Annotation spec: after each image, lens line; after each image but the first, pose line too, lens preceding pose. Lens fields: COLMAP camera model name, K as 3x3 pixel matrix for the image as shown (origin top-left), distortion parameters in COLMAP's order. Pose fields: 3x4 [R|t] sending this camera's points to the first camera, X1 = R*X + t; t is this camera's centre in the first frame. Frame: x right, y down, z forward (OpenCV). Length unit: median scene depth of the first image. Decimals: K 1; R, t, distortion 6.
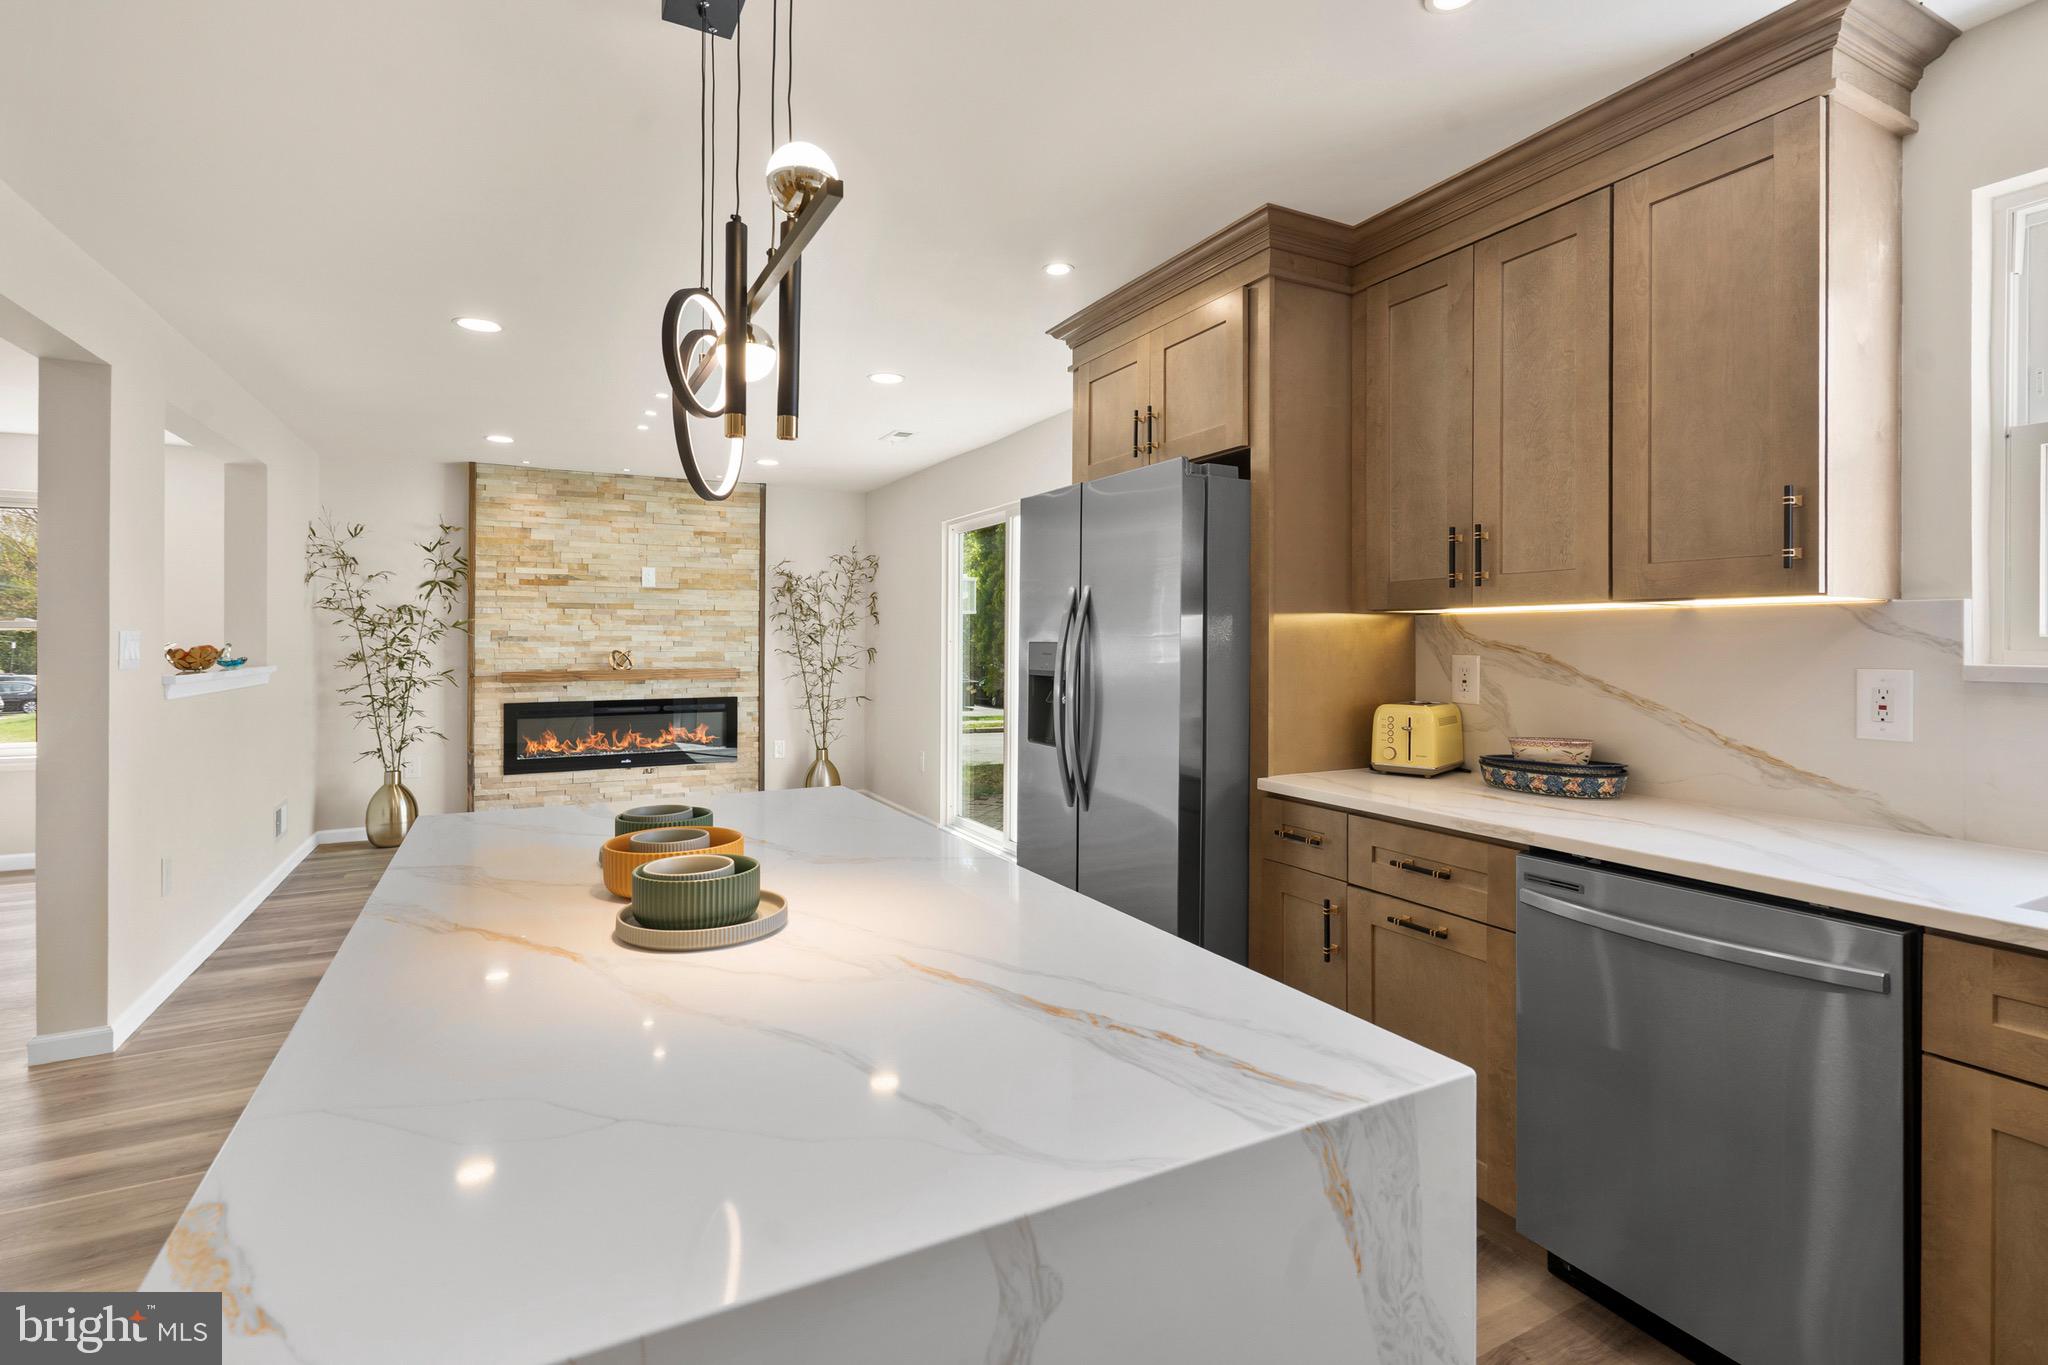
lens RADIAL K [[952.1, 0, 1026.4], [0, 952.1, 632.5], [0, 0, 1]] dist [-0.001984, -0.000104]
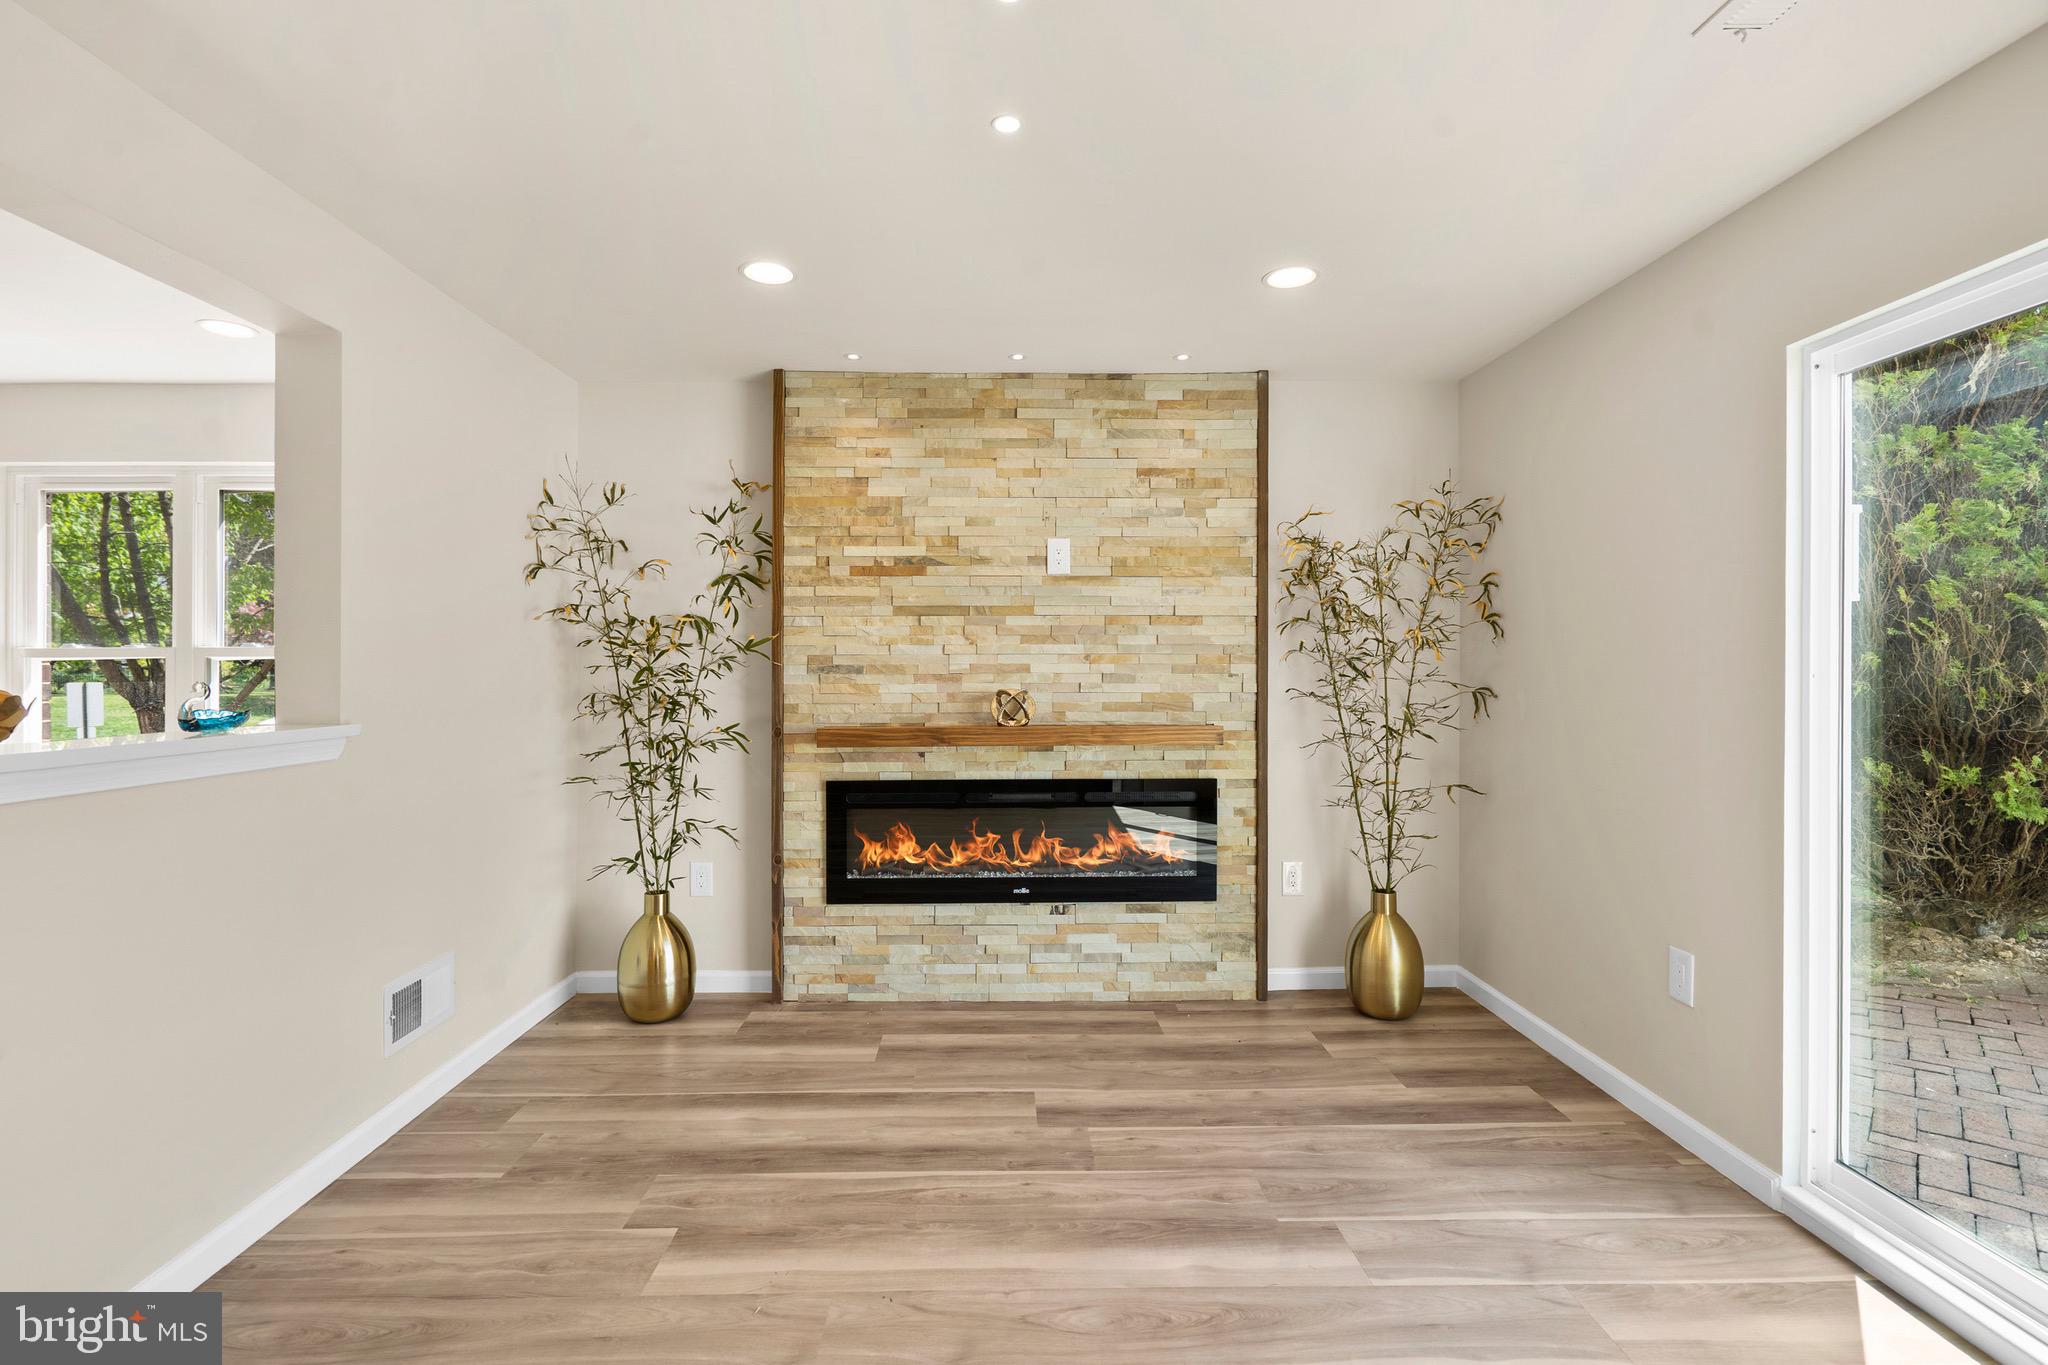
lens RADIAL K [[925.1, 0, 1021.5], [0, 925.1, 678.8], [0, 0, 1]] dist [-0.002161, 0.000039]
pose [[0.894407, 0.003255, -0.447242, -0.182862], [0.005267, 0.999828, 0.017810, 0.002809], [0.447222, -0.018285, 0.894236, 0.527779]]
